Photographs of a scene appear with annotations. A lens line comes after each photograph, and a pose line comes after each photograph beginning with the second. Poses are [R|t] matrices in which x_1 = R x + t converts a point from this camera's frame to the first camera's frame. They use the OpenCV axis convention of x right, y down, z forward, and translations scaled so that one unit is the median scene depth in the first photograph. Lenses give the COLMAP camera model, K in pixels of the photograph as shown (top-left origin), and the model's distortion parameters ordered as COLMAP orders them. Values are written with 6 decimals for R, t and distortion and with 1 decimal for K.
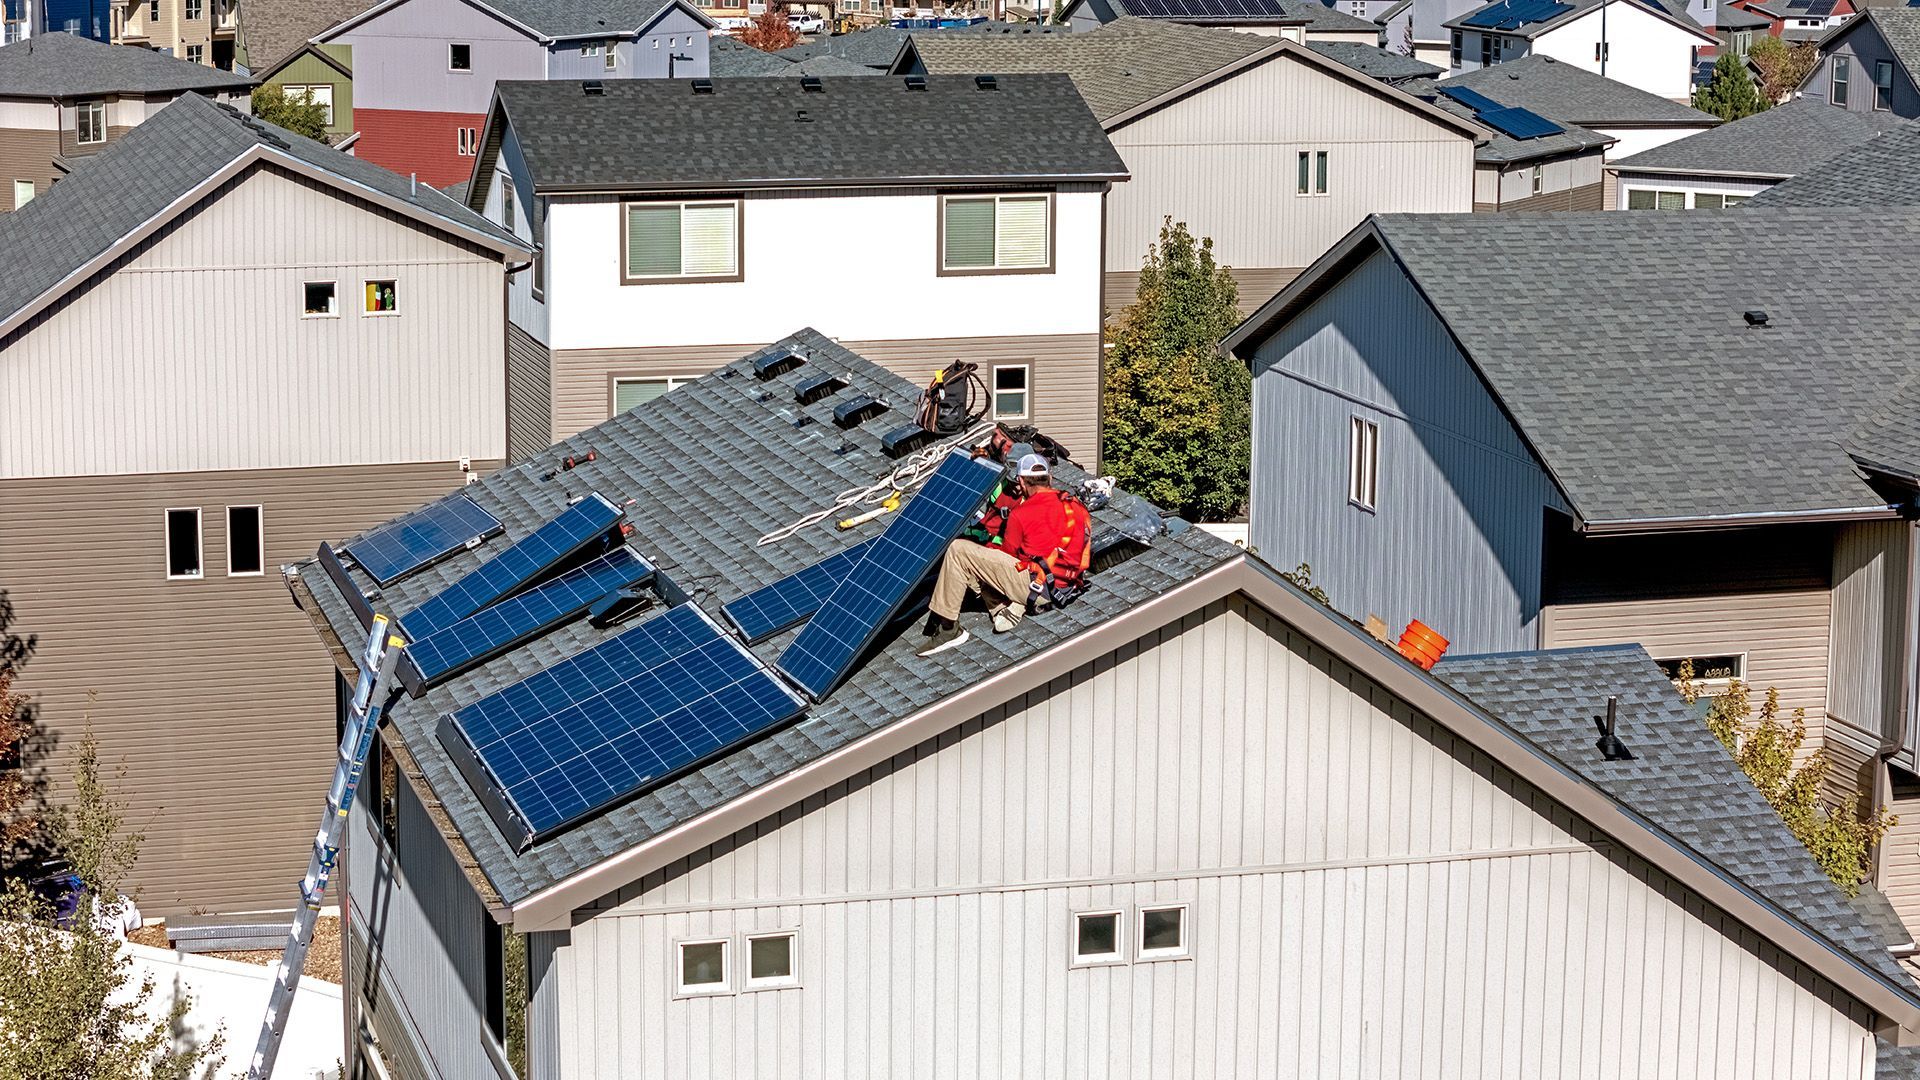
lens RADIAL K [[3793.9, 0, 960.0], [0, 3793.9, 540.0], [0, 0, 1]] dist [-0.030928, -1.729135]
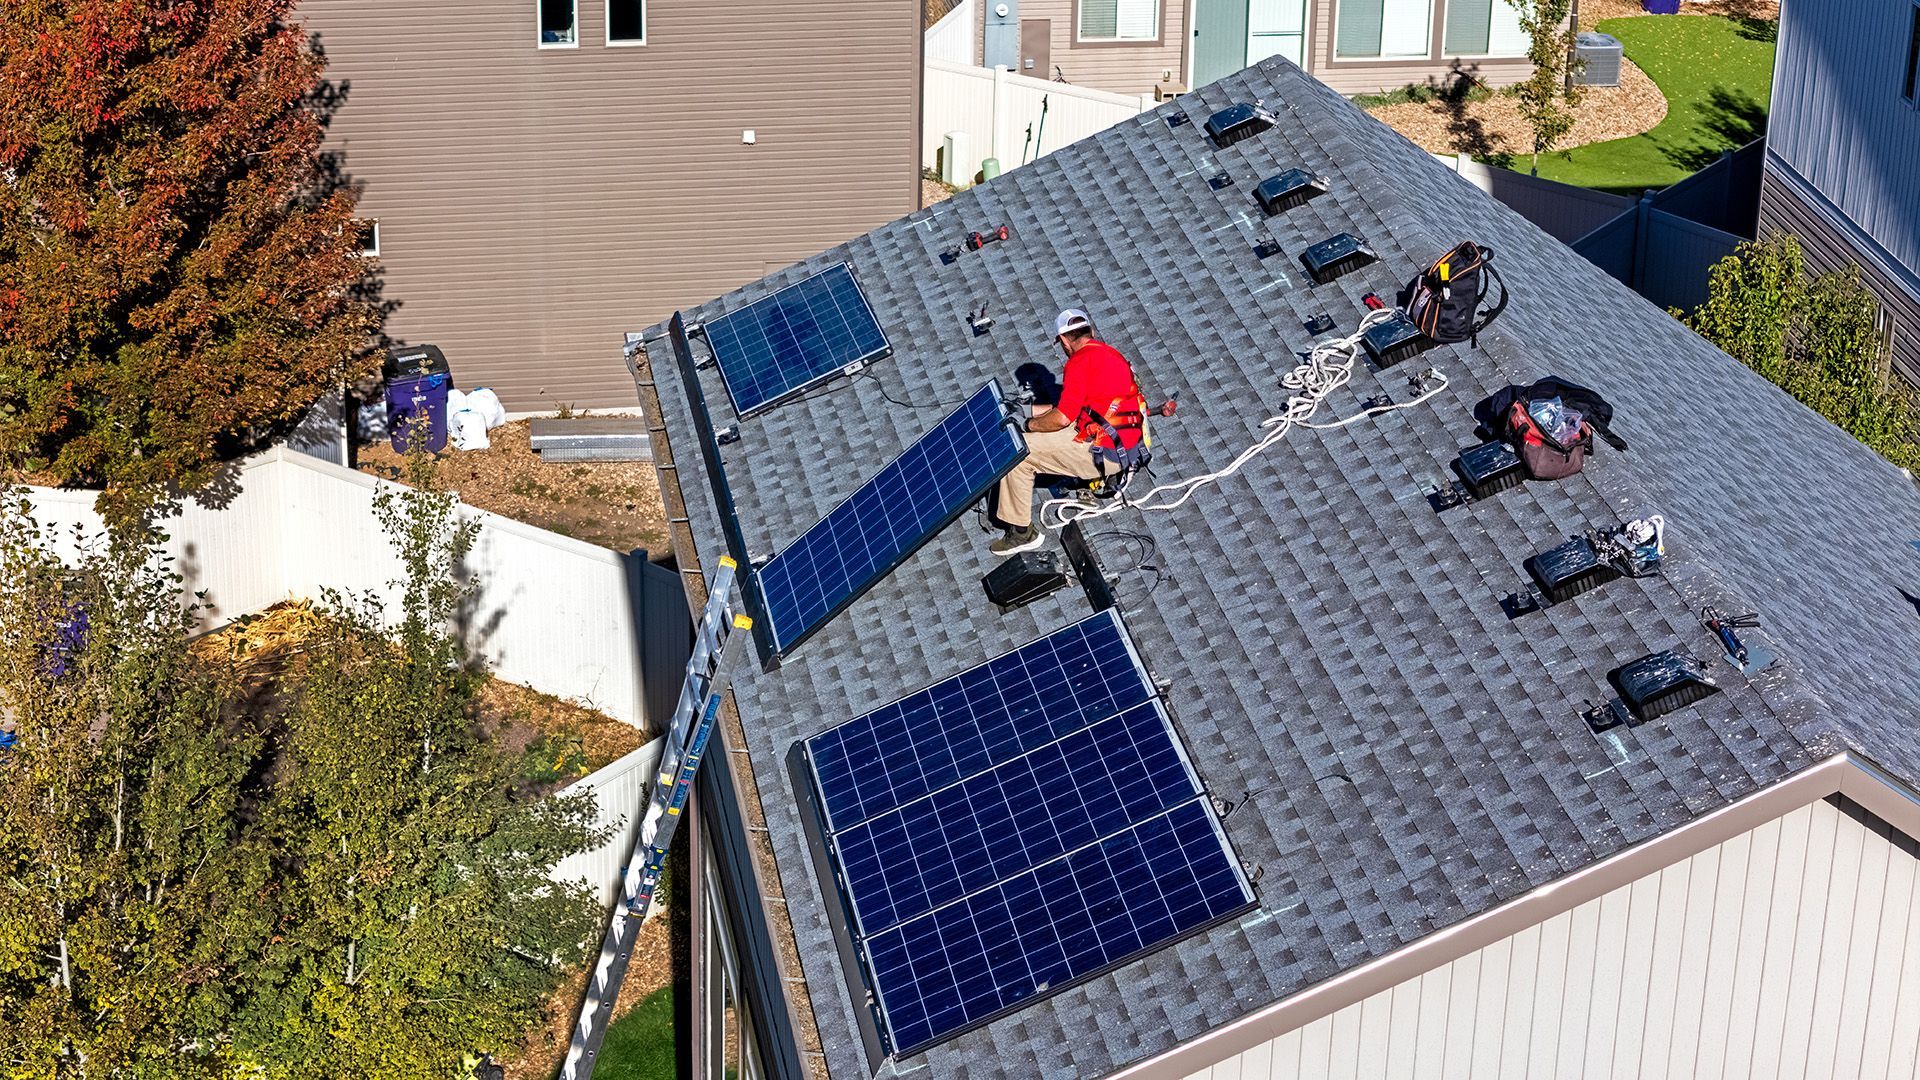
lens RADIAL K [[3826.5, 0, 960.0], [0, 3826.5, 540.0], [0, 0, 1]] dist [-0.283188, 1.486144]
pose [[0.992756, 0.061074, -0.103471, -0.008003], [-0.035658, 0.972137, 0.231685, -0.066812], [0.114738, -0.226317, 0.967272, 0.086783]]
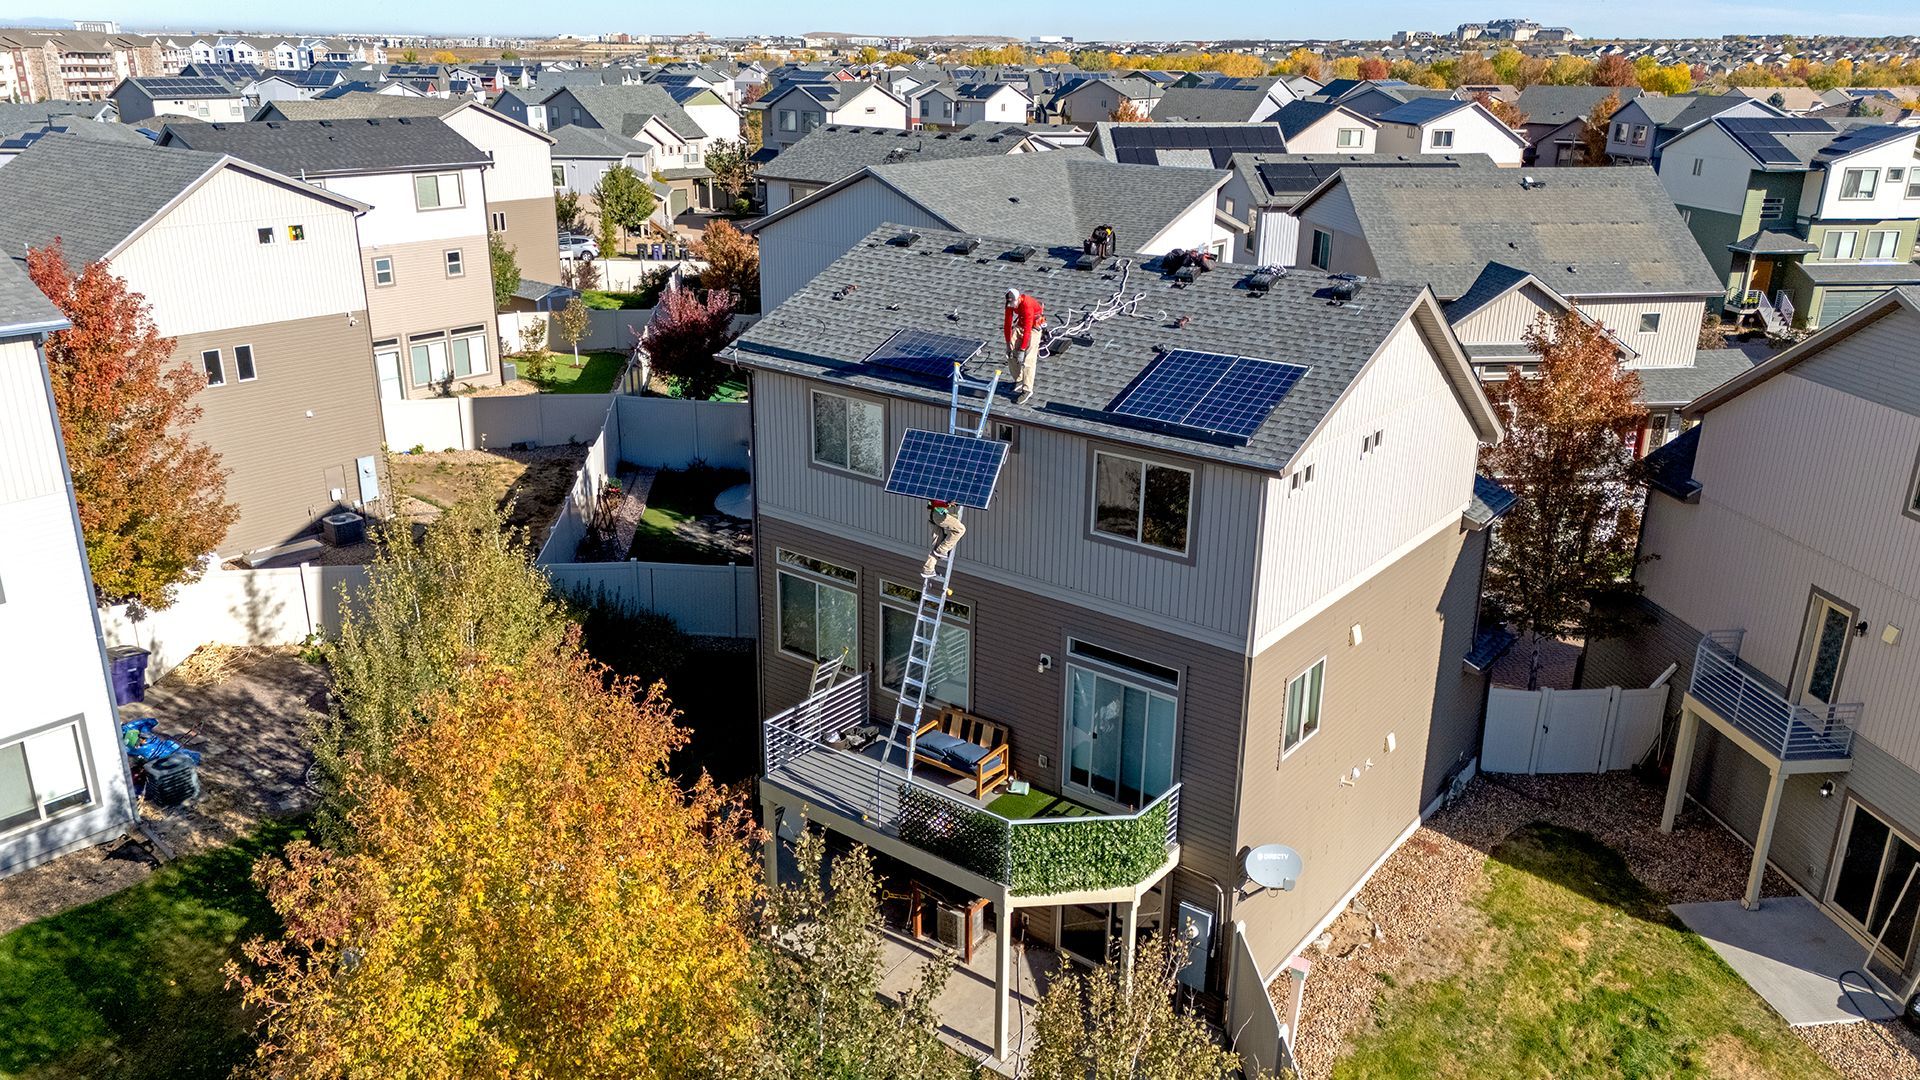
lens RADIAL K [[1381.3, 0, 960.0], [0, 1381.3, 540.0], [0, 0, 1]] dist [0.080962, -0.067302]
pose [[0.814029, -0.194033, 0.547456, -0.233199], [0.098487, 0.975012, 0.199127, -0.014758], [-0.572414, -0.108177, 0.812798, 0.134099]]
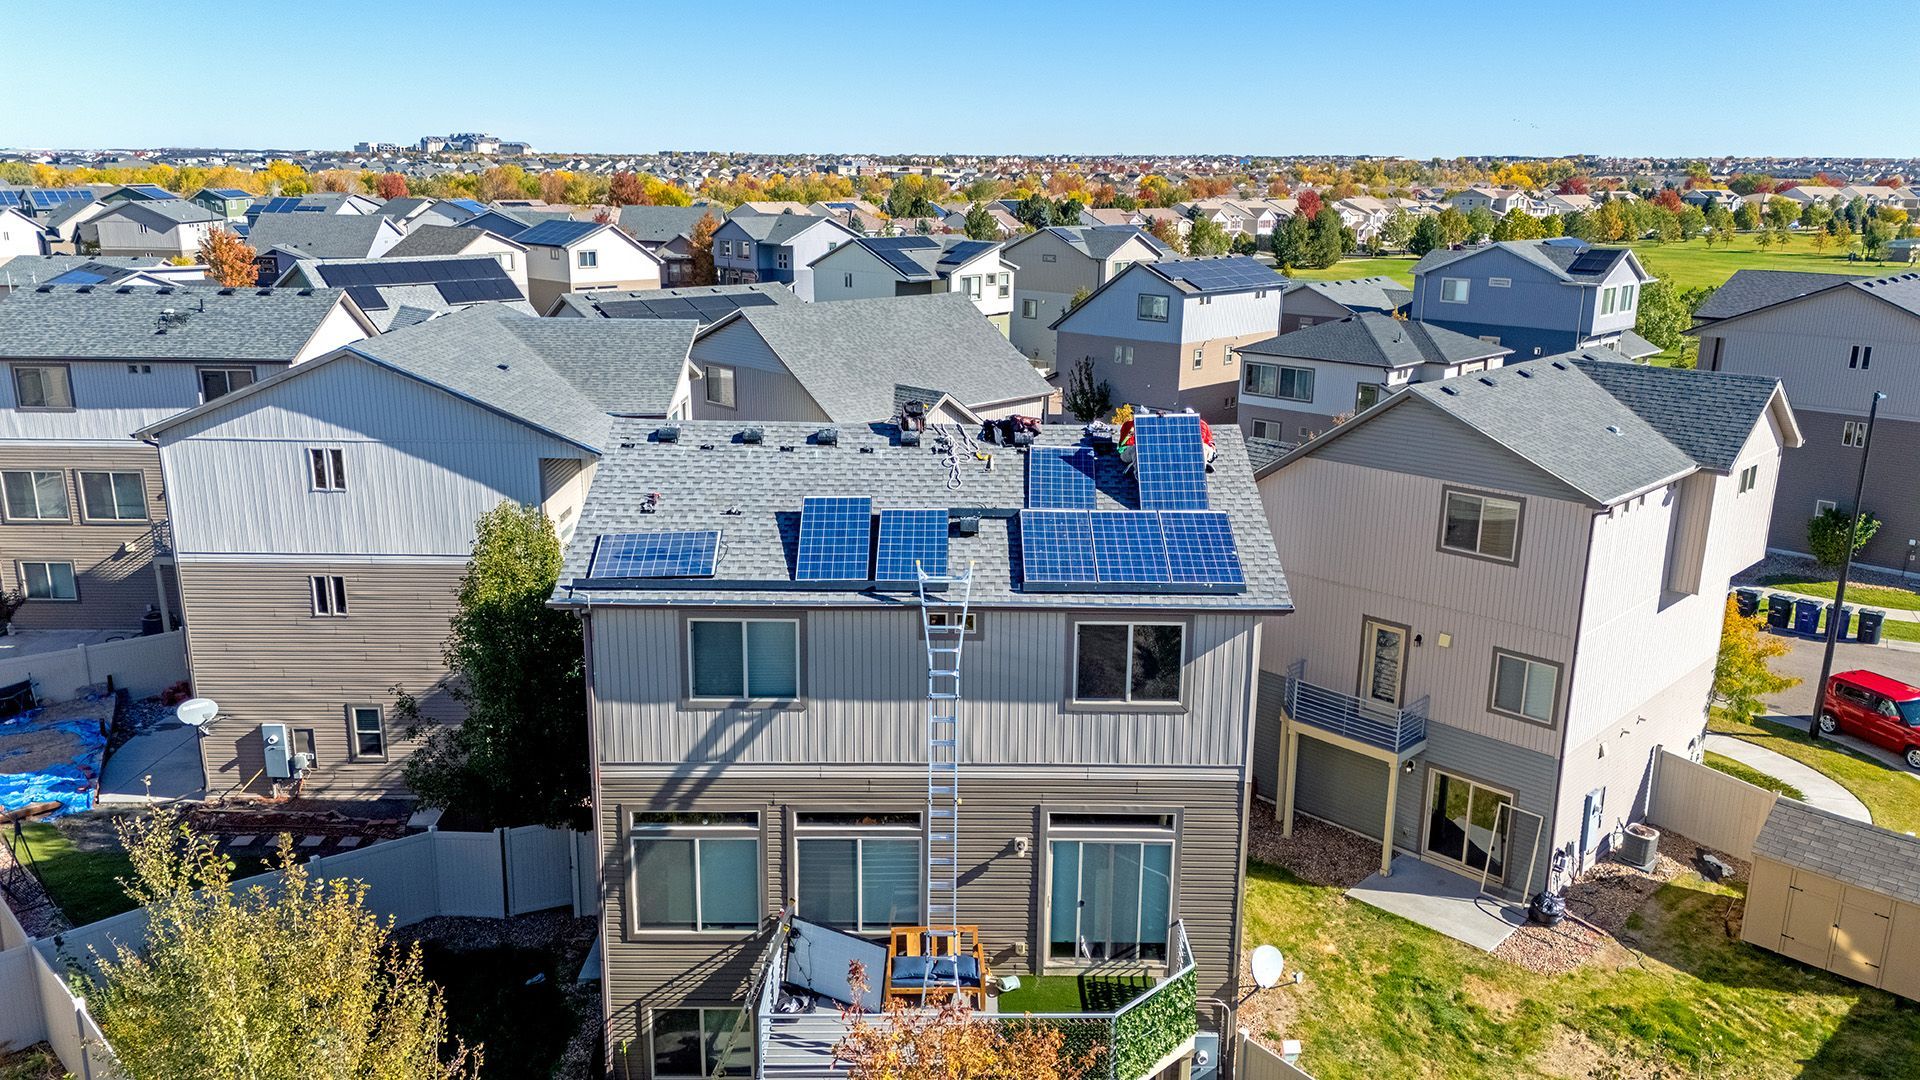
lens RADIAL K [[1402.4, 0, 938.0], [0, 1402.4, 532.0], [0, 0, 1]] dist [0.082175, -0.114989]
pose [[0.279980, -0.248639, 0.927249, -0.329884], [0.164579, 0.964010, 0.208802, -0.058986], [-0.945793, 0.094146, 0.310824, 0.290913]]
